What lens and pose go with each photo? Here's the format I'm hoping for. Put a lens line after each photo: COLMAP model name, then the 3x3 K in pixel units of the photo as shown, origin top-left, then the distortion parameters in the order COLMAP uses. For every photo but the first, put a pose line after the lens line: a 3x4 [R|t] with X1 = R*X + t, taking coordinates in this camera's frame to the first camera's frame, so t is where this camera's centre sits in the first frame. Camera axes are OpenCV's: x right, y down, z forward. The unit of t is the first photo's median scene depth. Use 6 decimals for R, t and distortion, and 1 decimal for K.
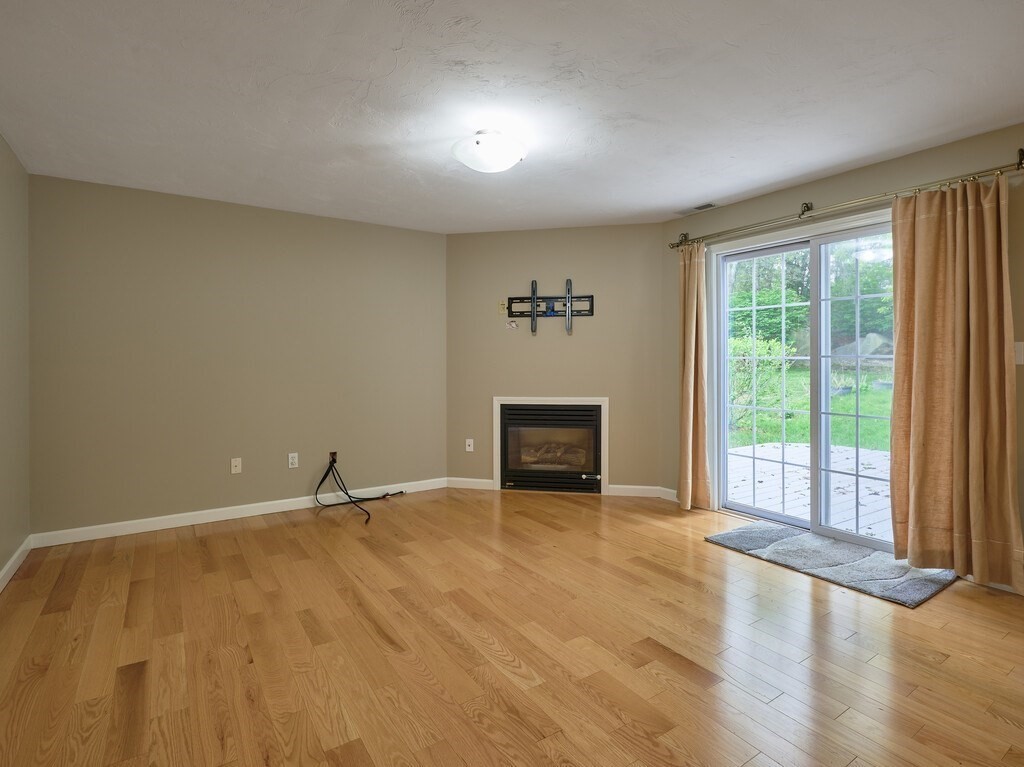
lens RADIAL K [[496.3, 0, 481.2], [0, 496.3, 362.4], [0, 0, 1]] dist [0.000141, 0.000080]
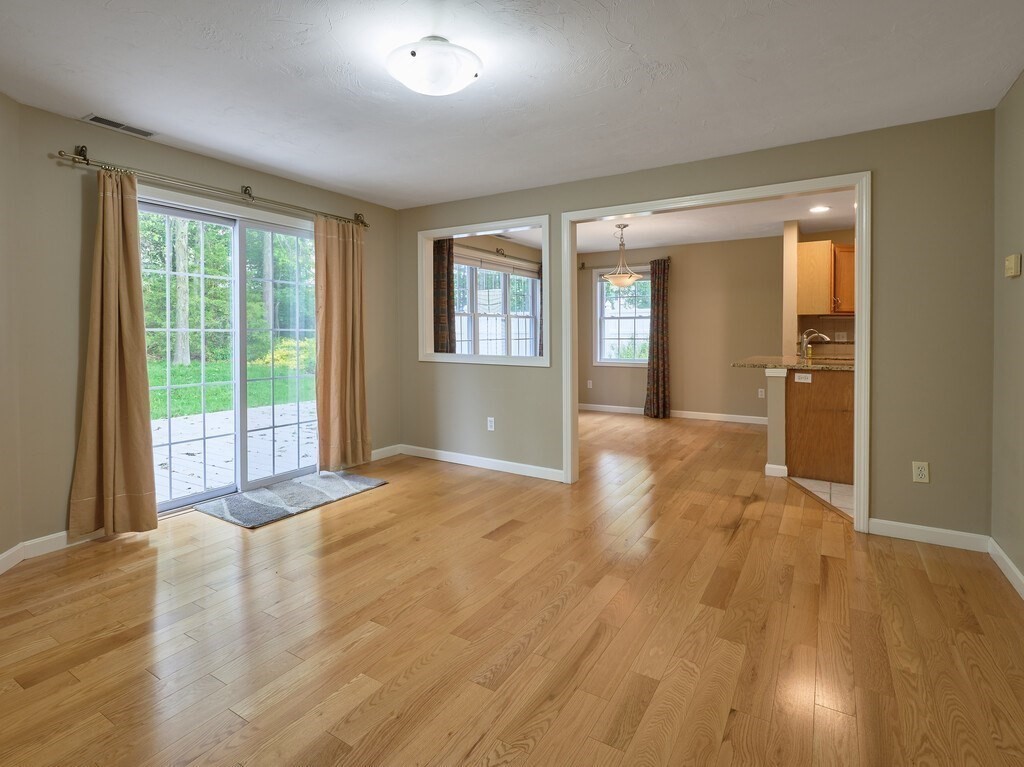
lens RADIAL K [[523.2, 0, 507.6], [0, 523.2, 346.0], [0, 0, 1]] dist [0.001649, 0.000515]
pose [[-0.434526, -0.019974, 0.900438, -0.822862], [0.003296, 0.999712, 0.023766, -0.002055], [-0.900653, 0.013295, -0.434335, 1.316974]]
